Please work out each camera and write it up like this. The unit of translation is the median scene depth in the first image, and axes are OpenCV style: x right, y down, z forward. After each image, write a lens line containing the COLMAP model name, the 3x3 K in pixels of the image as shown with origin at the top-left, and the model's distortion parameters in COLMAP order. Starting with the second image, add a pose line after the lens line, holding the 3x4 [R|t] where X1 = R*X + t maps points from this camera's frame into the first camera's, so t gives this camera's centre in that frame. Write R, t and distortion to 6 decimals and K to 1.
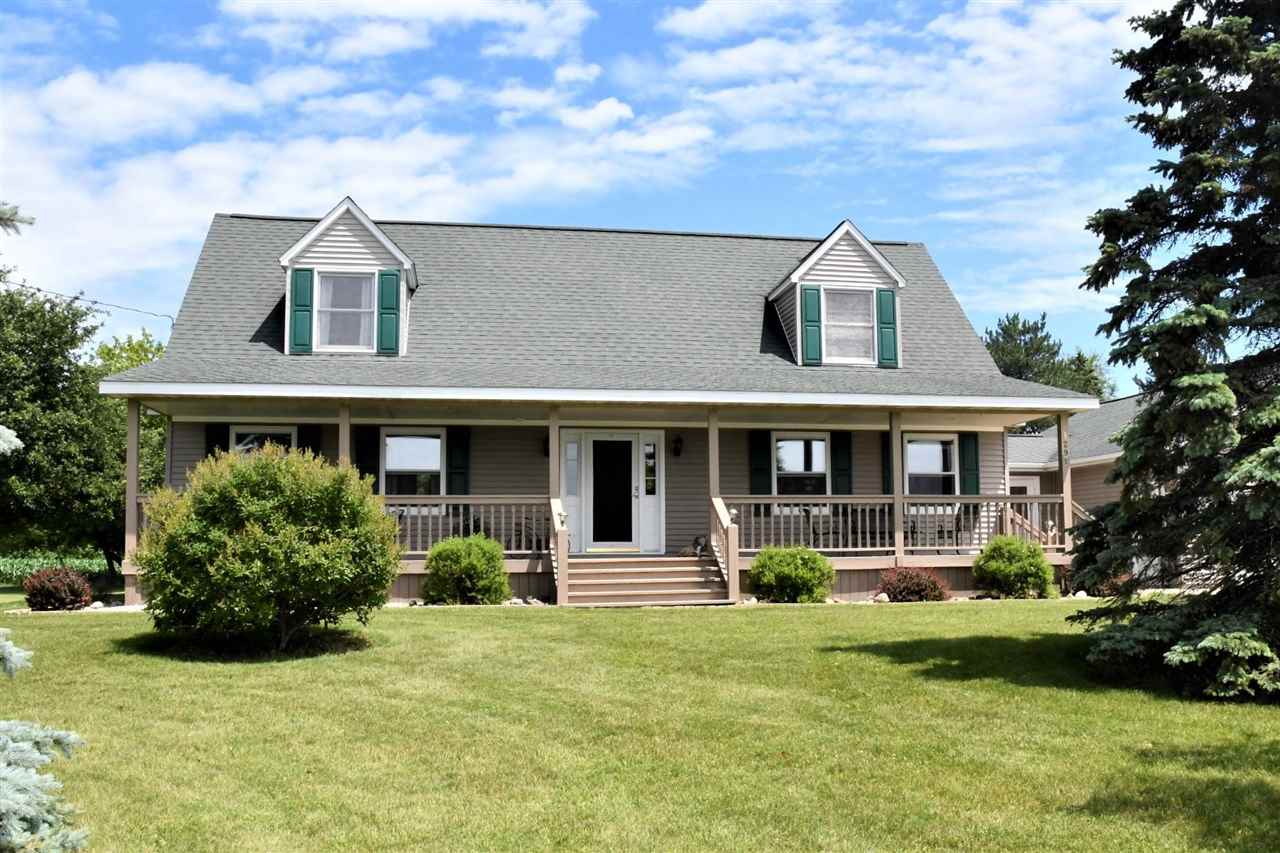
lens RADIAL K [[1106.9, 0, 640.0], [0, 1106.9, 438.6], [0, 0, 1]] dist [-0.095250, 0.000771]
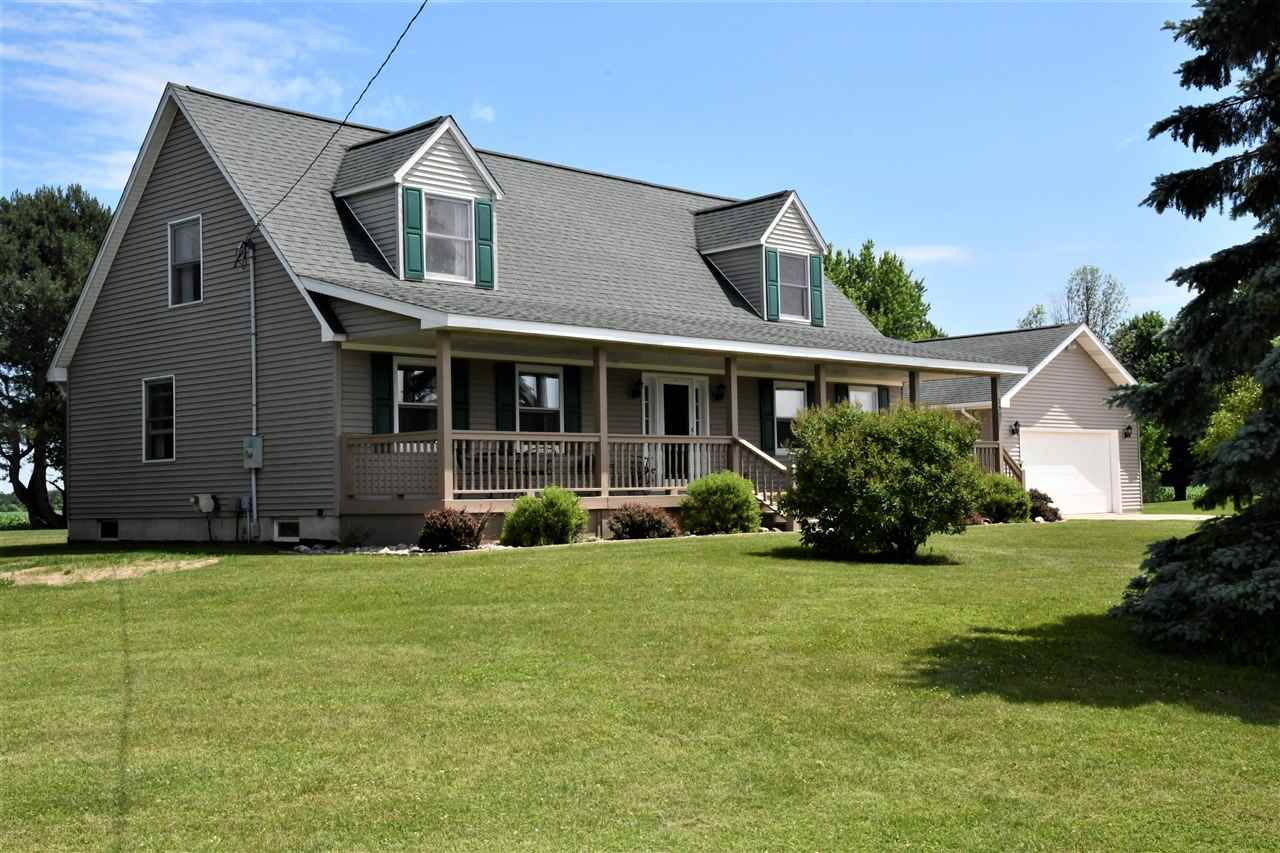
lens RADIAL K [[1506.3, 0, 640.7], [0, 1506.3, 419.4], [0, 0, 1]] dist [-0.004983, 0.000000]
pose [[0.809607, 0.022868, 0.586526, -0.569316], [-0.050909, 0.998211, 0.031353, -0.005370], [-0.584760, -0.055244, 0.809323, -0.104405]]
